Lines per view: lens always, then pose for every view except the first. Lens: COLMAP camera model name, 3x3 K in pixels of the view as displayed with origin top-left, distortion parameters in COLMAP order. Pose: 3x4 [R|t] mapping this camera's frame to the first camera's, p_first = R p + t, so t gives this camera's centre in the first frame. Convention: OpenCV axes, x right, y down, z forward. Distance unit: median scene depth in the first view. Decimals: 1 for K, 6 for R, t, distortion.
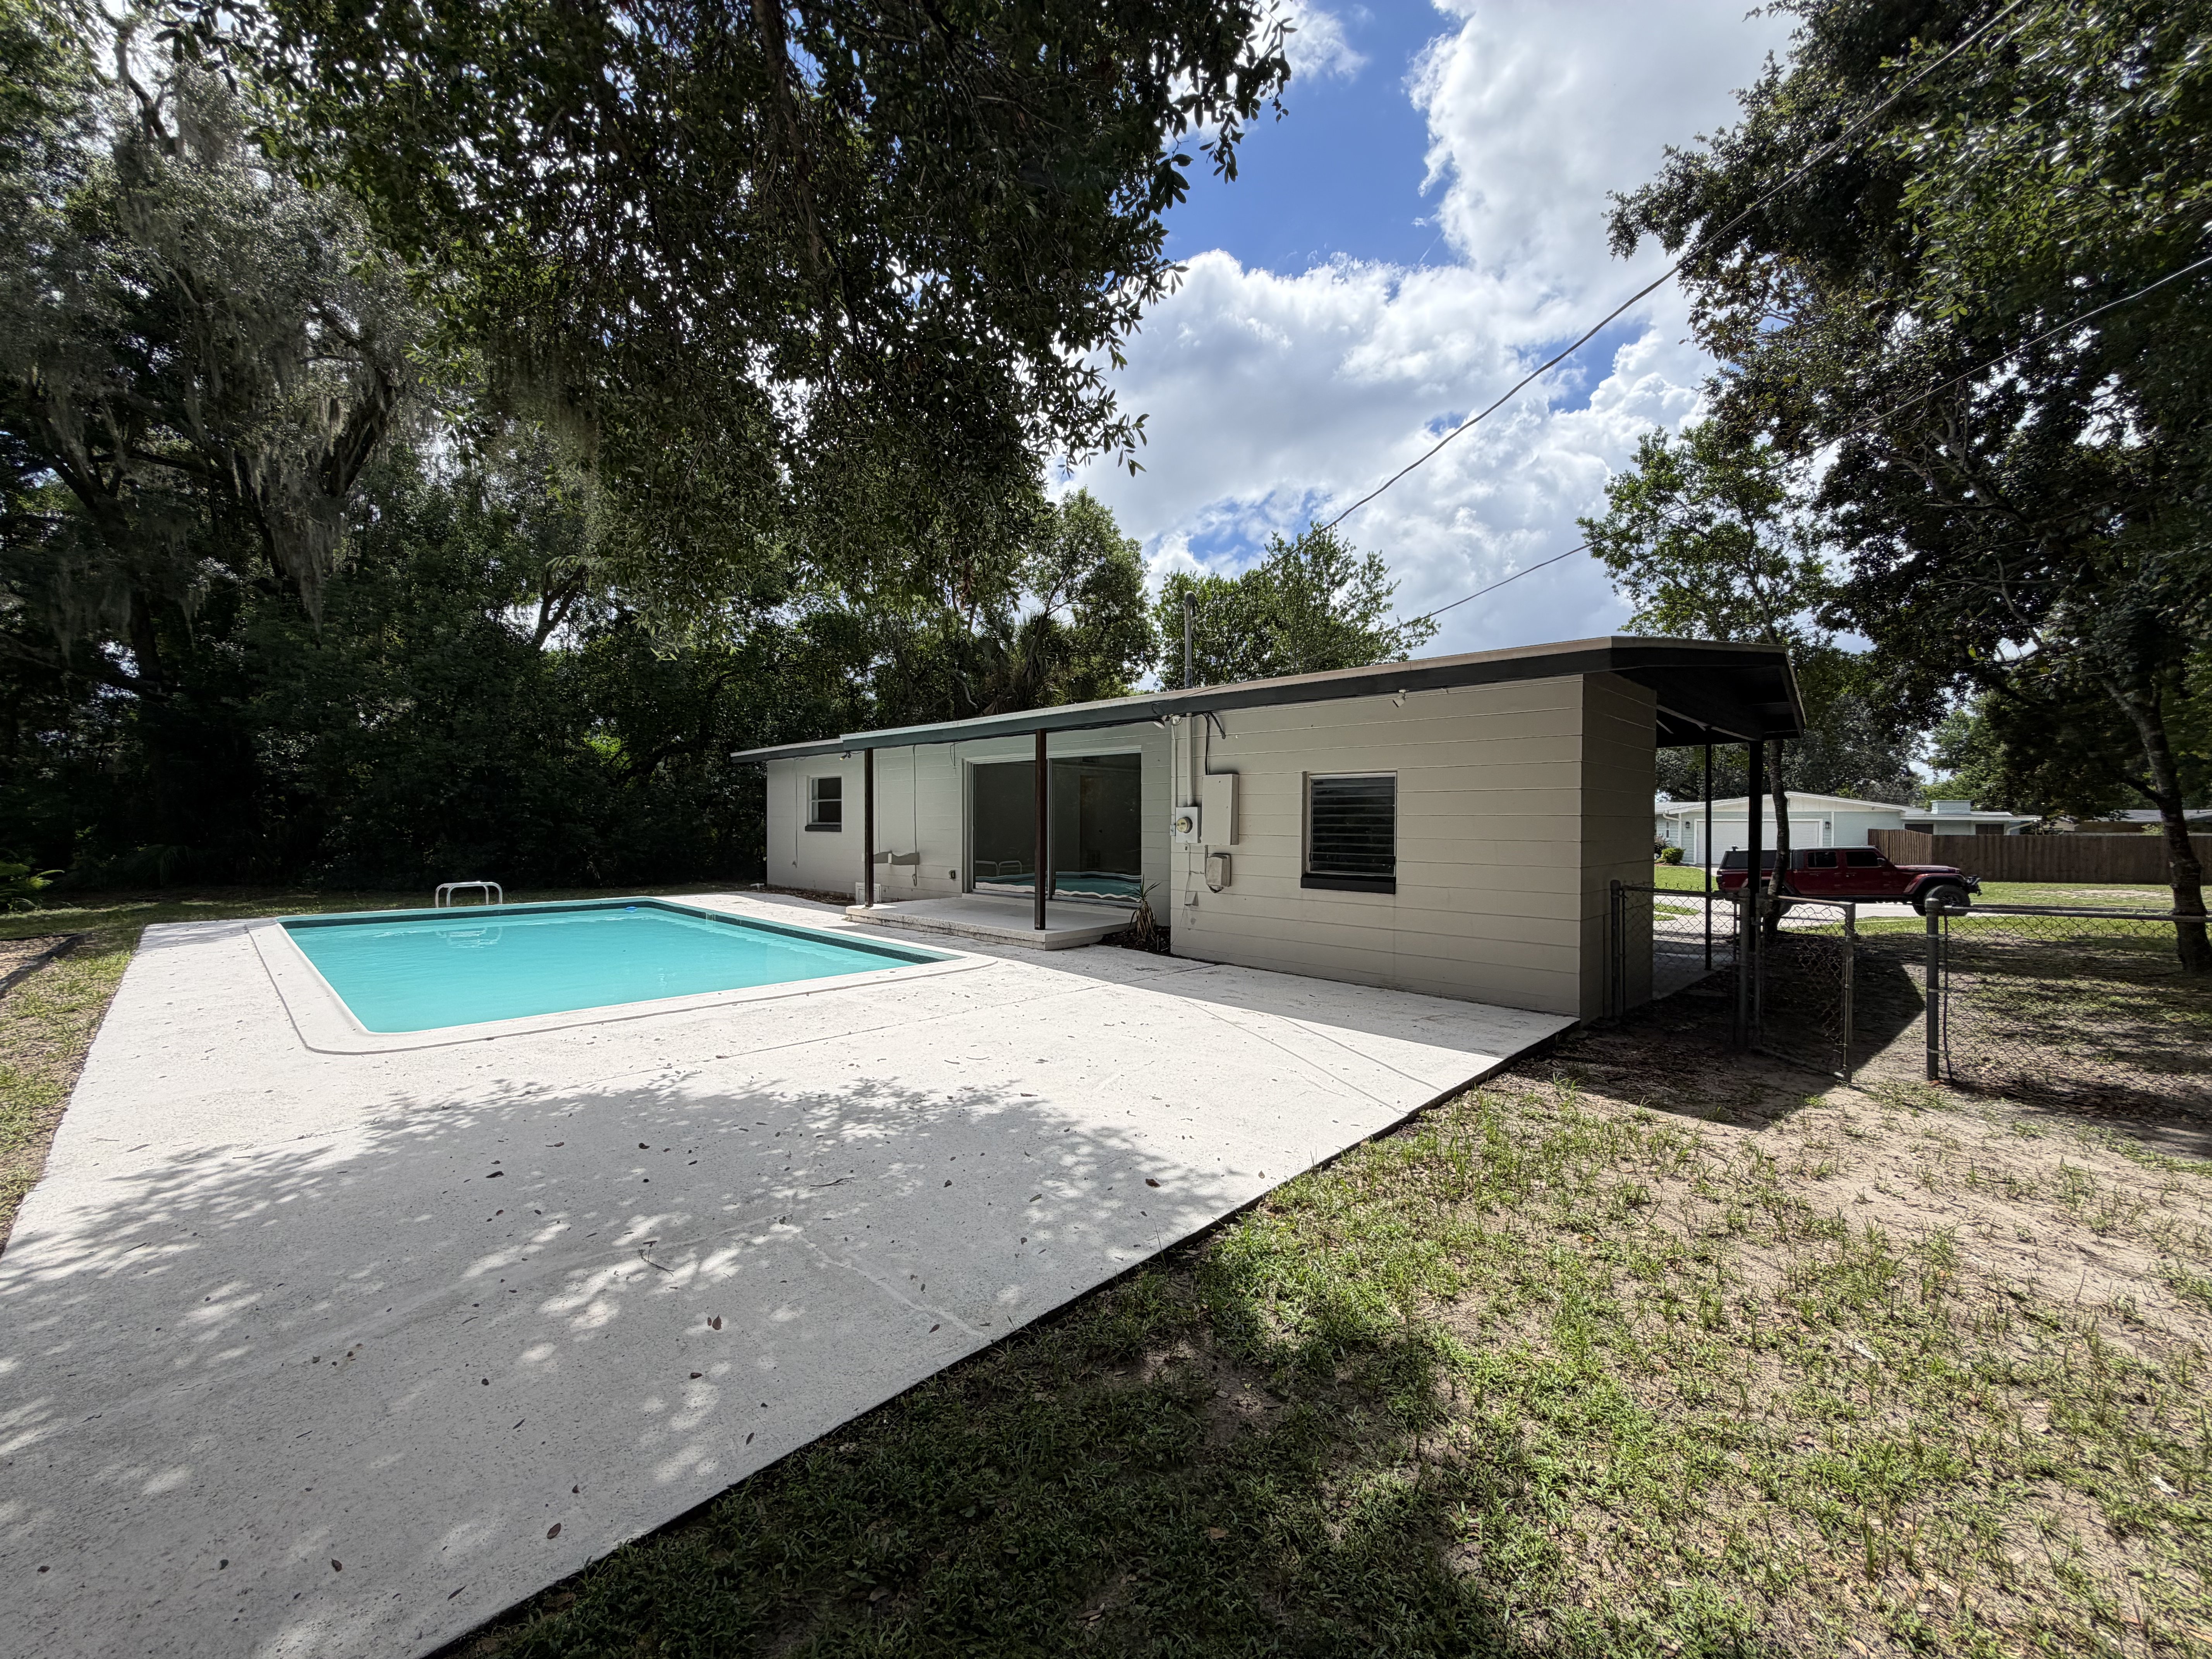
lens RADIAL K [[873.8, 0, 1120.0], [0, 873.8, 827.3], [0, 0, 1]] dist [-0.002449, 0.000006]
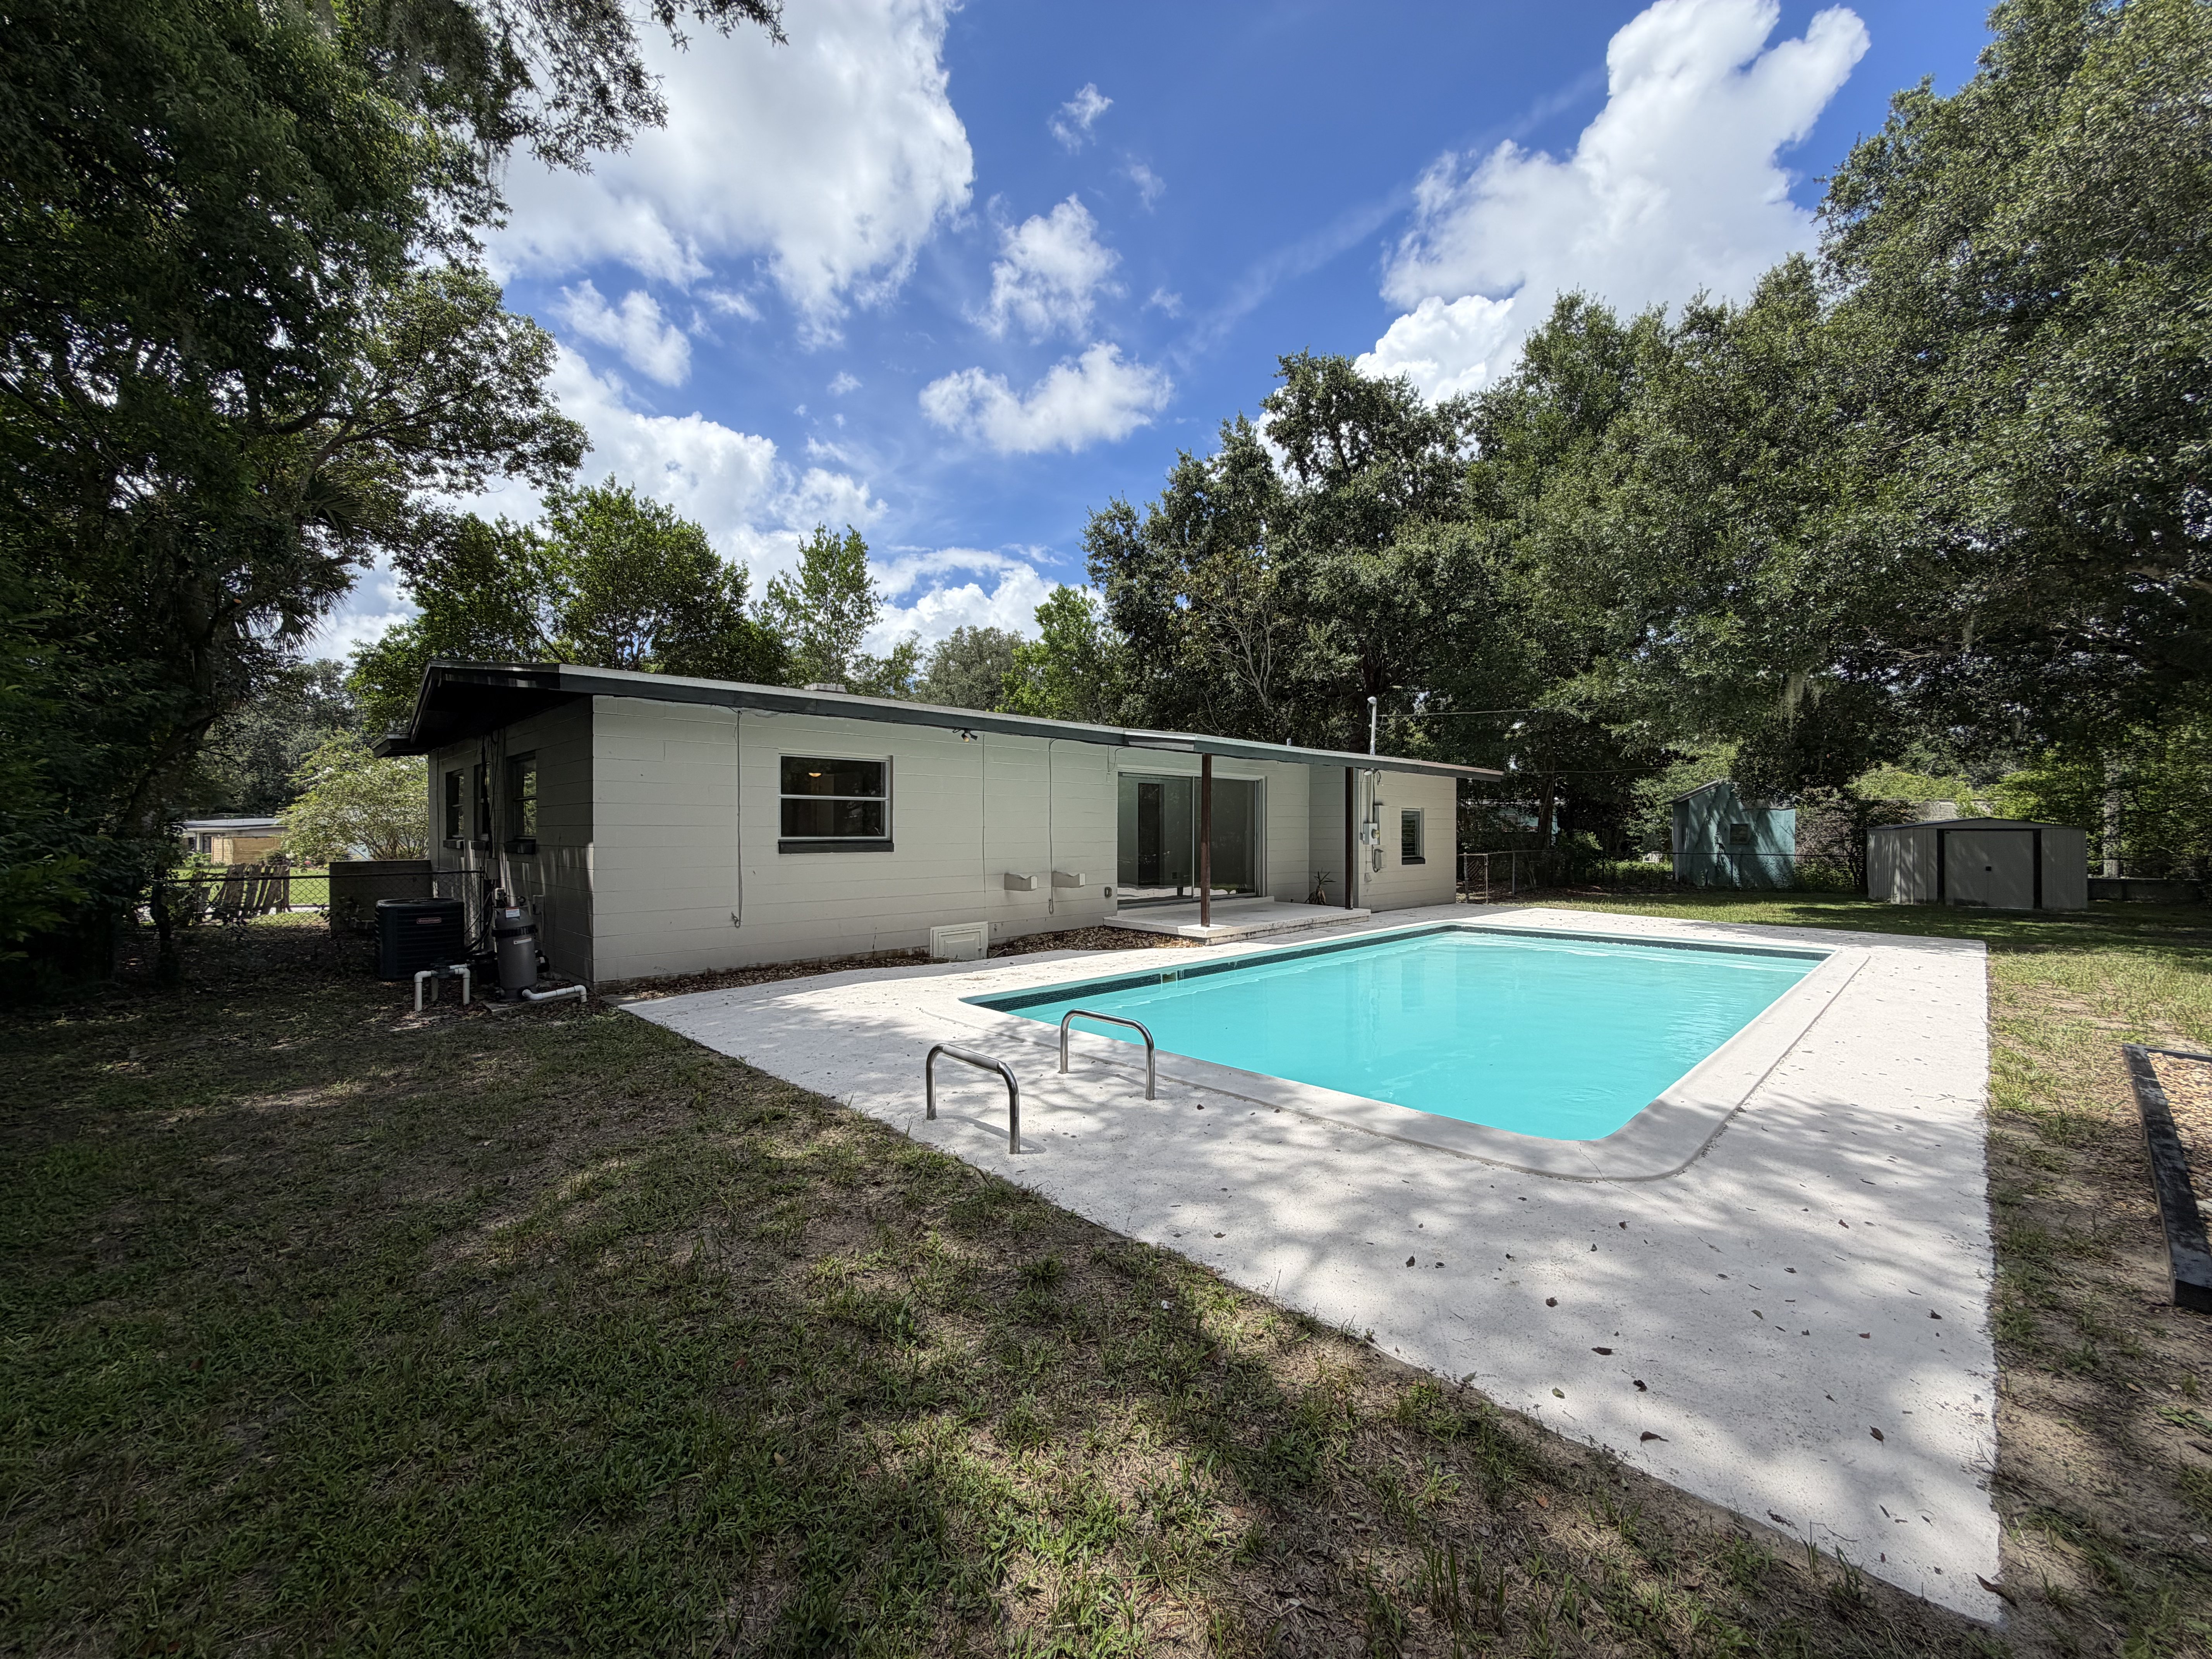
lens RADIAL K [[873.8, 0, 1105.2], [0, 873.8, 832.9], [0, 0, 1]] dist [-0.002449, 0.000006]
pose [[0.032146, 0.004007, 0.999475, -3.031534], [0.017350, 0.999839, -0.004566, -0.005984], [-0.999333, 0.017488, 0.032072, 2.698144]]
